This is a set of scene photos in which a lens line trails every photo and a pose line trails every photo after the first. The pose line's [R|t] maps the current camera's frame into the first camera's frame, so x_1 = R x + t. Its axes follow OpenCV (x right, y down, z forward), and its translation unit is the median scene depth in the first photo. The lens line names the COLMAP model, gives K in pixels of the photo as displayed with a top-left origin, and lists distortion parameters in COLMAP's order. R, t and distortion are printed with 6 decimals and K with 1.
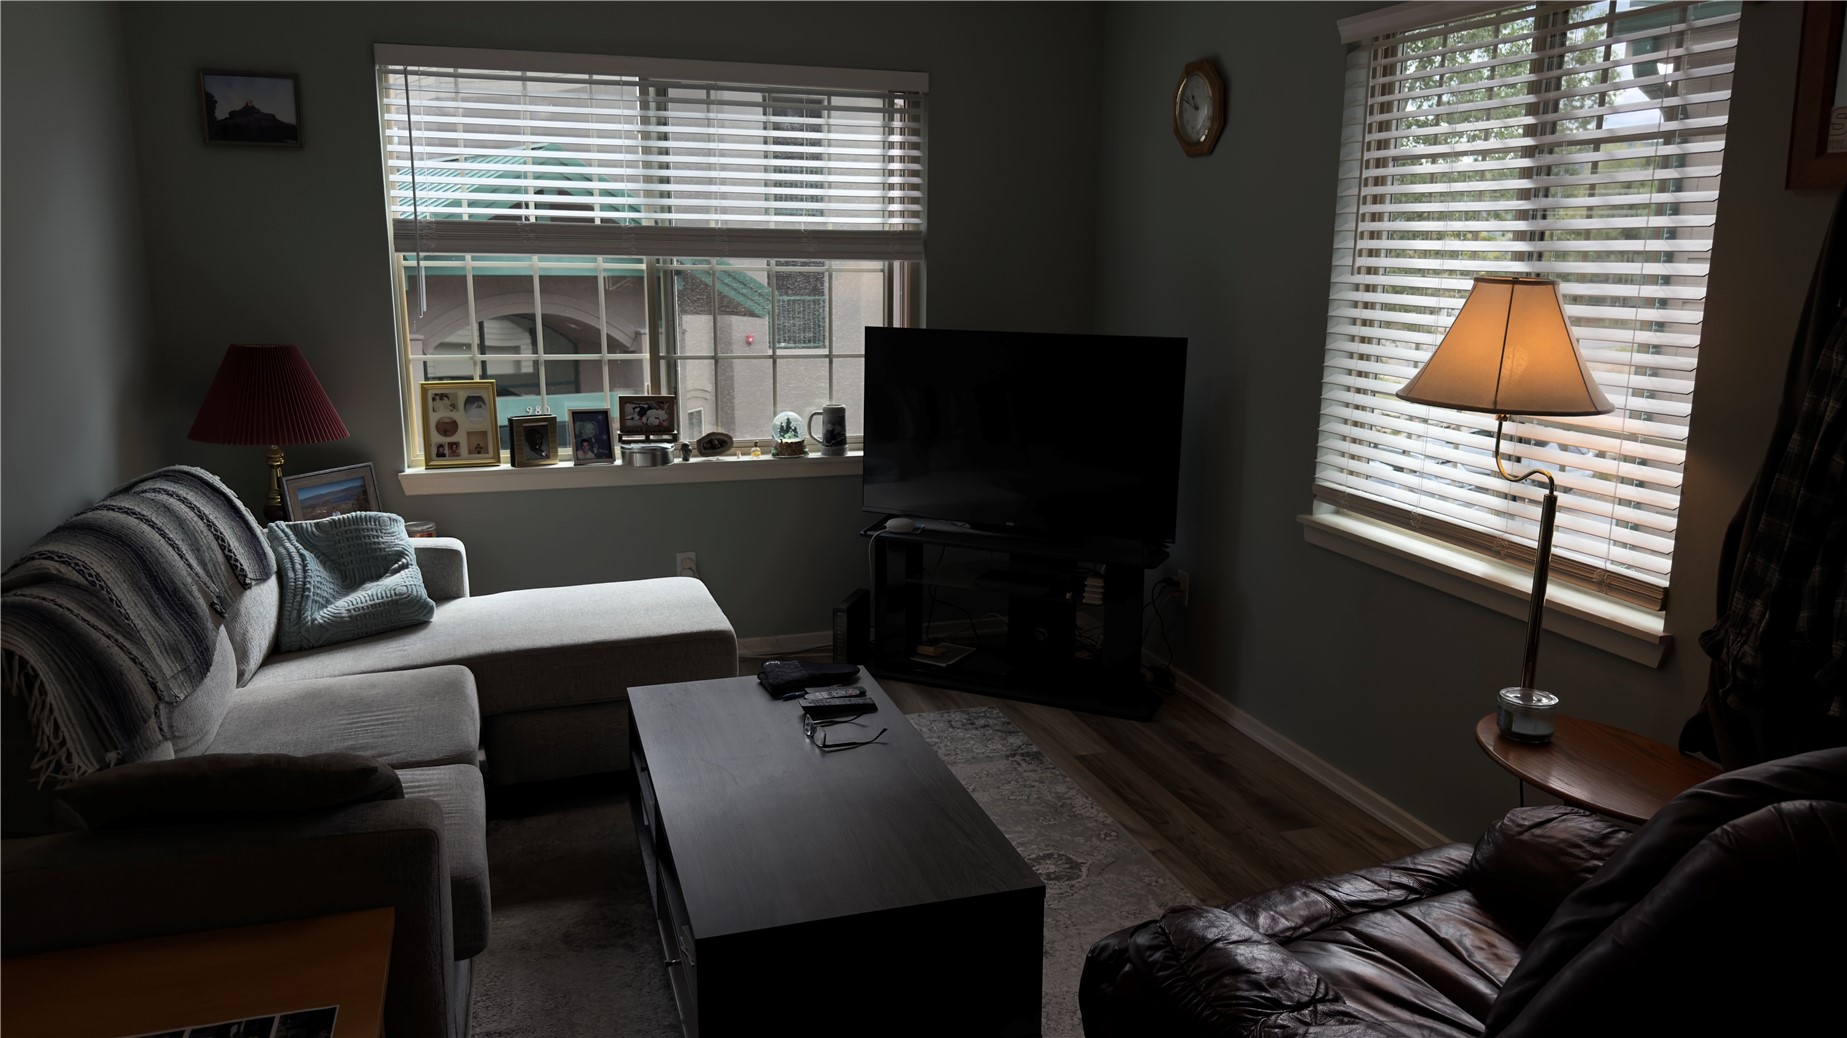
lens RADIAL K [[1306.8, 0, 934.3], [0, 1306.8, 527.0], [0, 0, 1]] dist [0.007150, -0.006784]
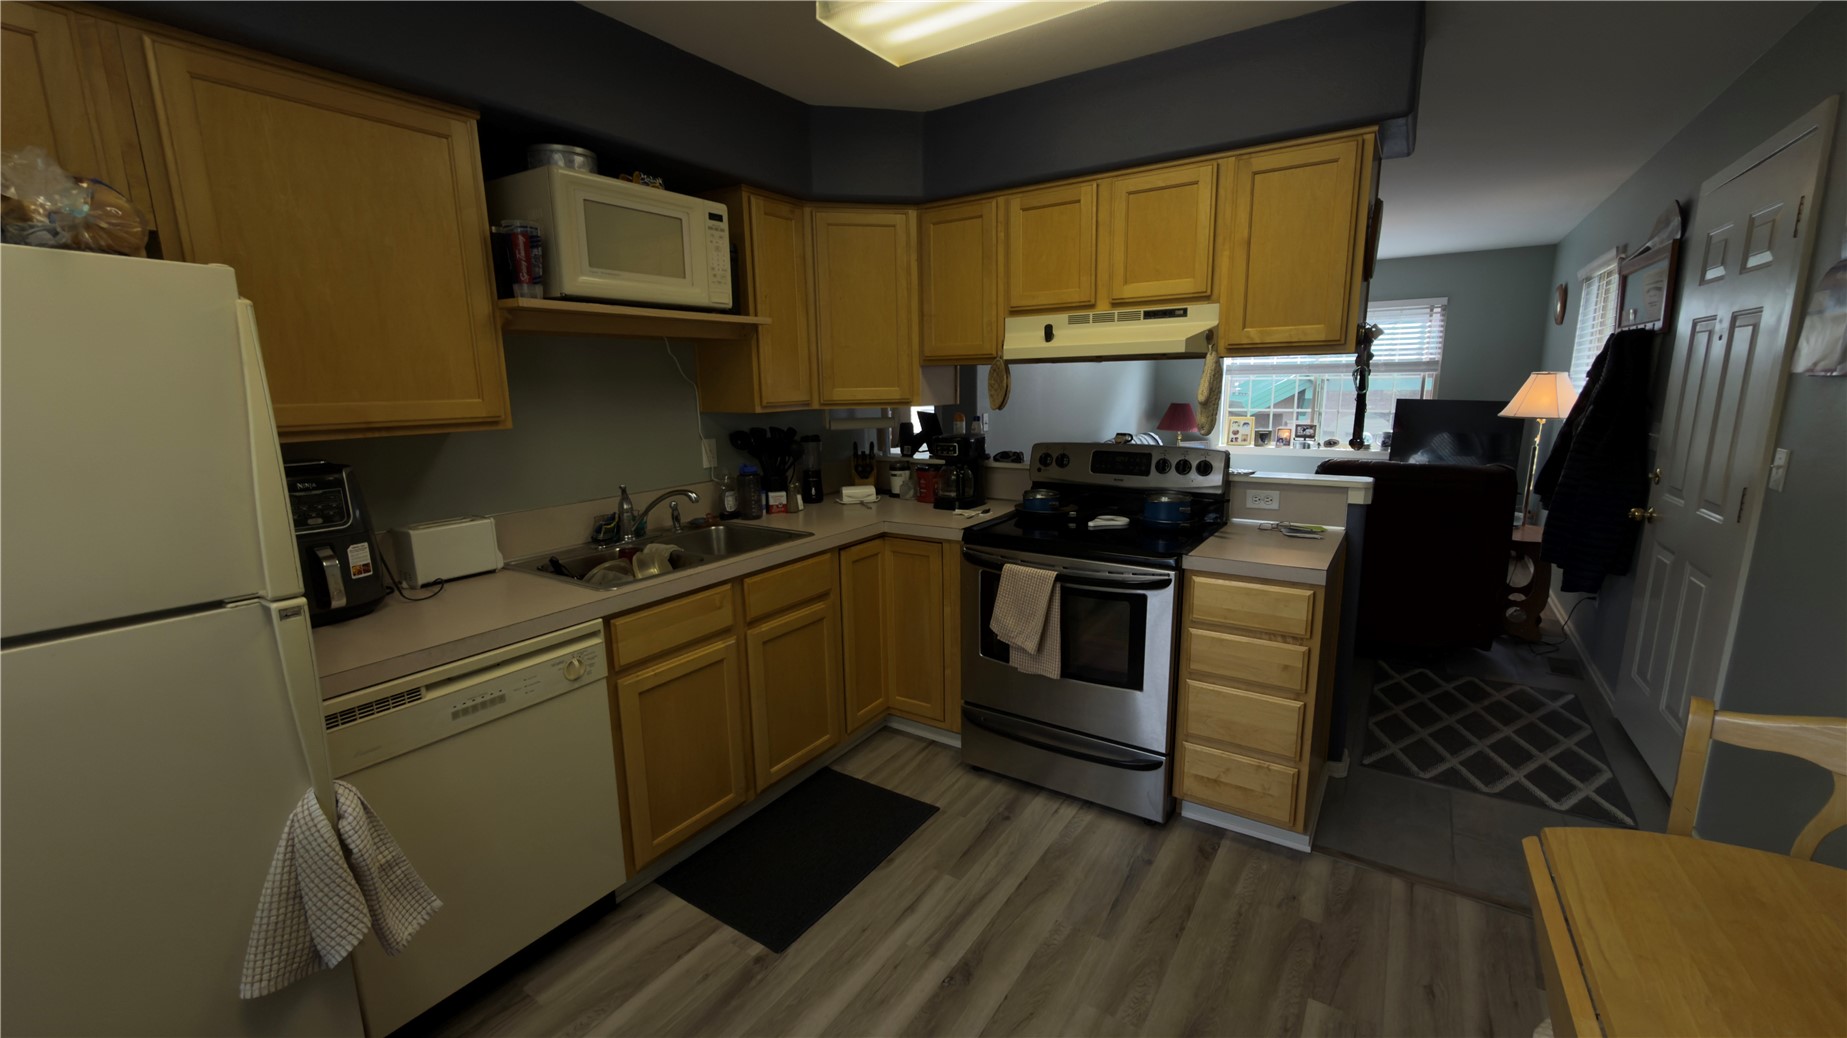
lens RADIAL K [[740.0, 0, 924.9], [0, 740.0, 522.1], [0, 0, 1]] dist [0.001316, -0.000548]
pose [[0.627302, 0.124186, -0.768810, 0.522200], [-0.142506, 0.988840, 0.043452, 0.157636], [0.765626, 0.082303, 0.637999, -0.631149]]
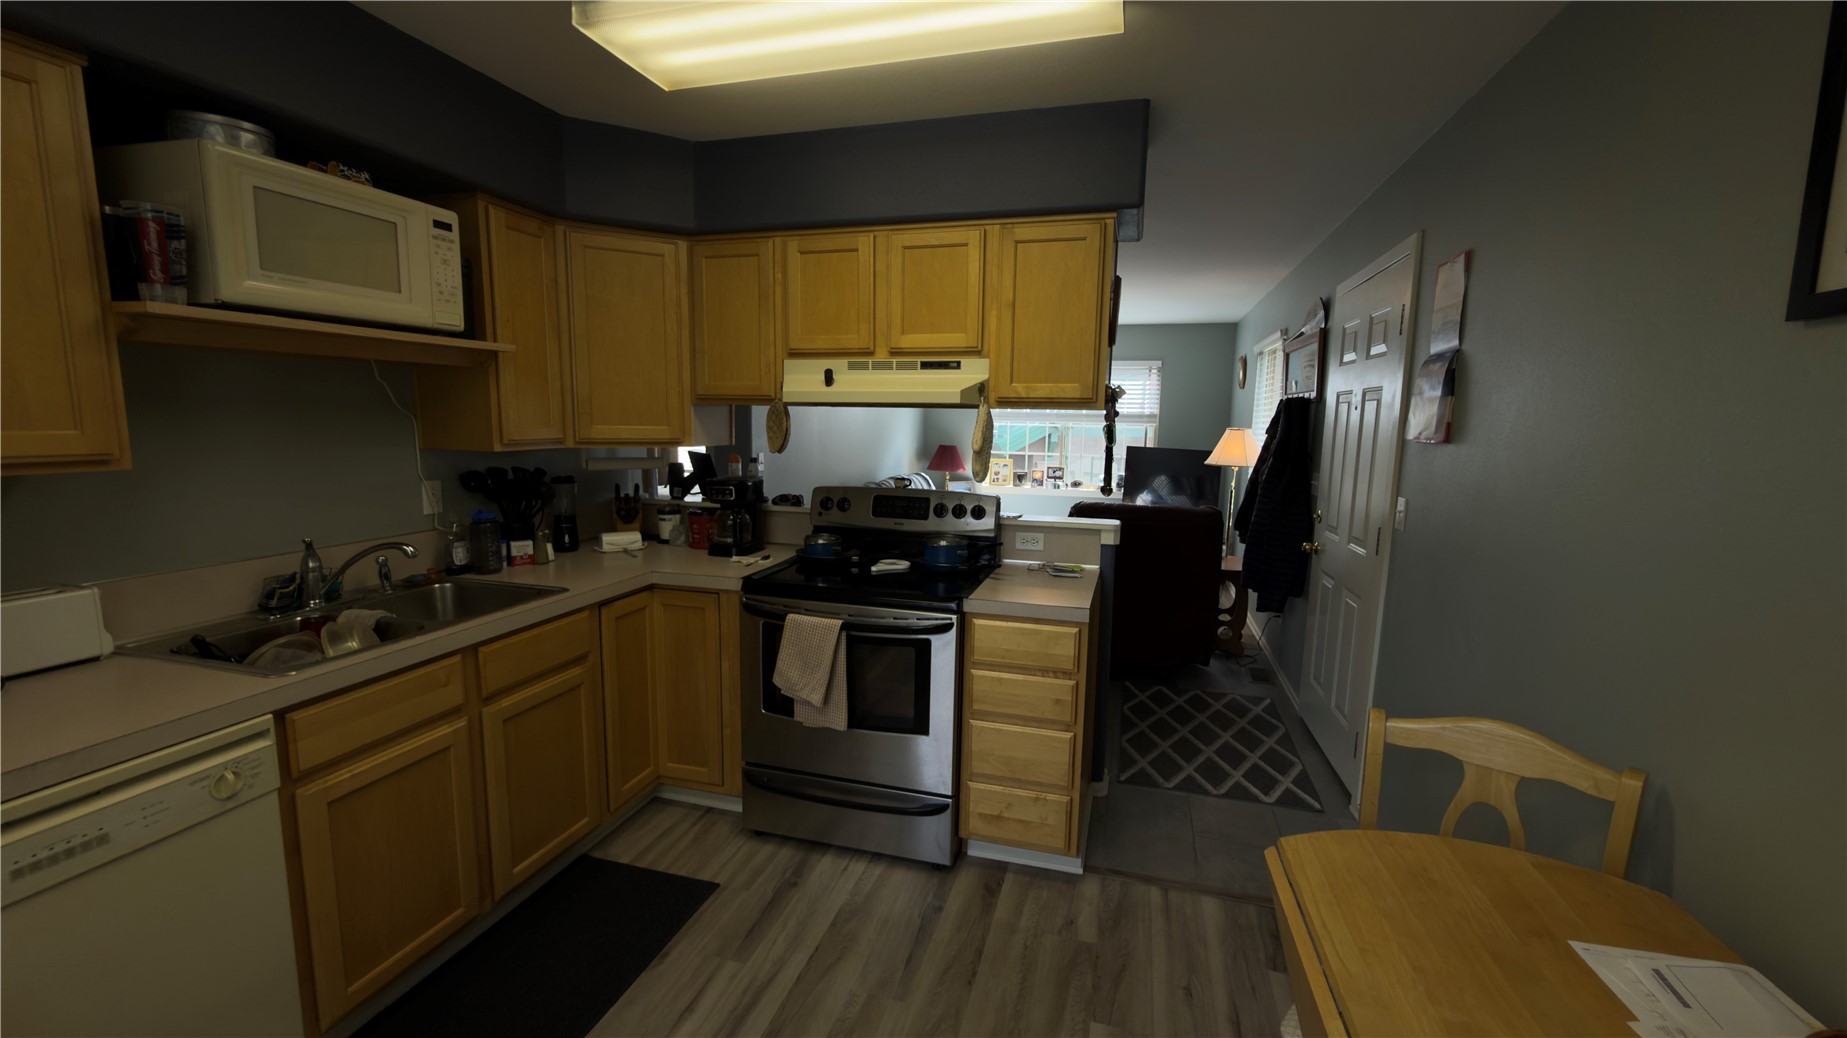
lens RADIAL K [[740.0, 0, 928.0], [0, 740.0, 521.5], [0, 0, 1]] dist [0.001316, -0.000548]
pose [[0.833140, 0.080116, -0.547229, 0.506801], [-0.125712, 0.990985, -0.046311, 0.150364], [0.538586, 0.107377, 0.835701, -0.626183]]
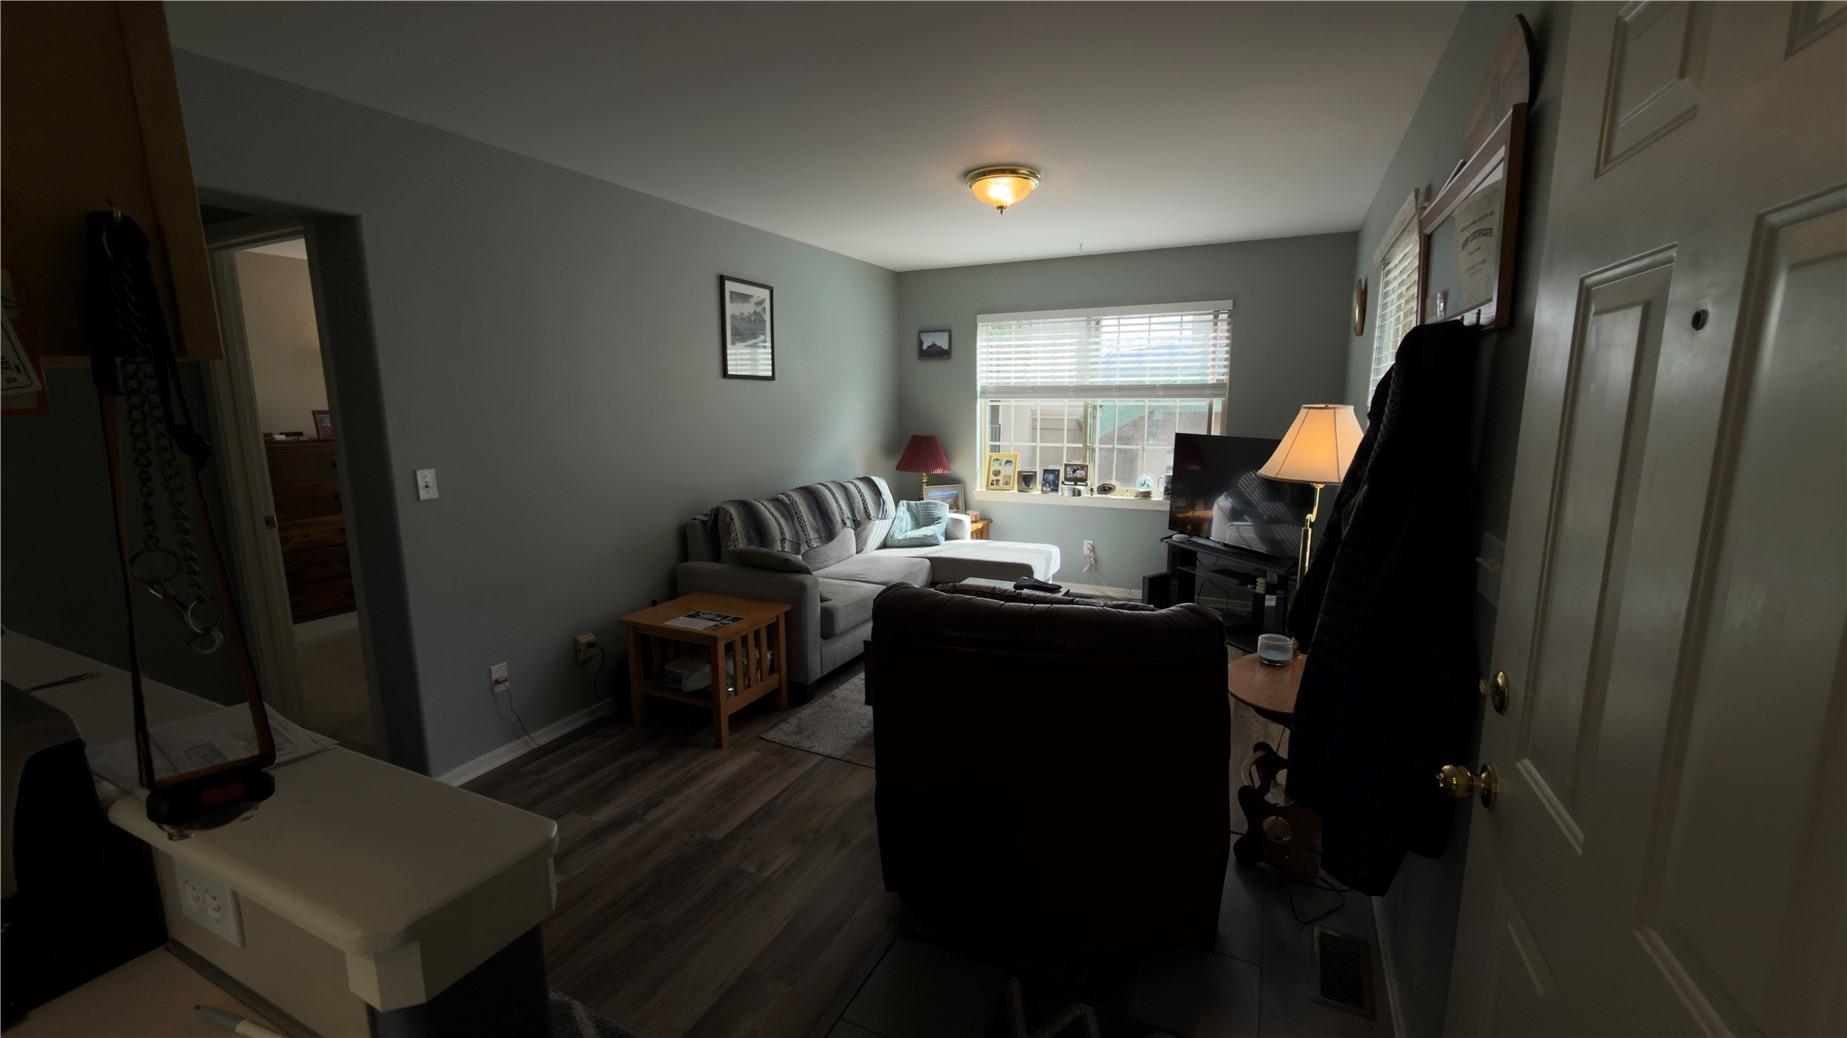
lens RADIAL K [[740.0, 0, 926.8], [0, 740.0, 521.5], [0, 0, 1]] dist [0.001316, -0.000548]
pose [[0.725520, 0.097603, -0.681245, 0.444643], [-0.129714, 0.991544, 0.003916, 0.020475], [0.675866, 0.085526, 0.732045, -0.044107]]
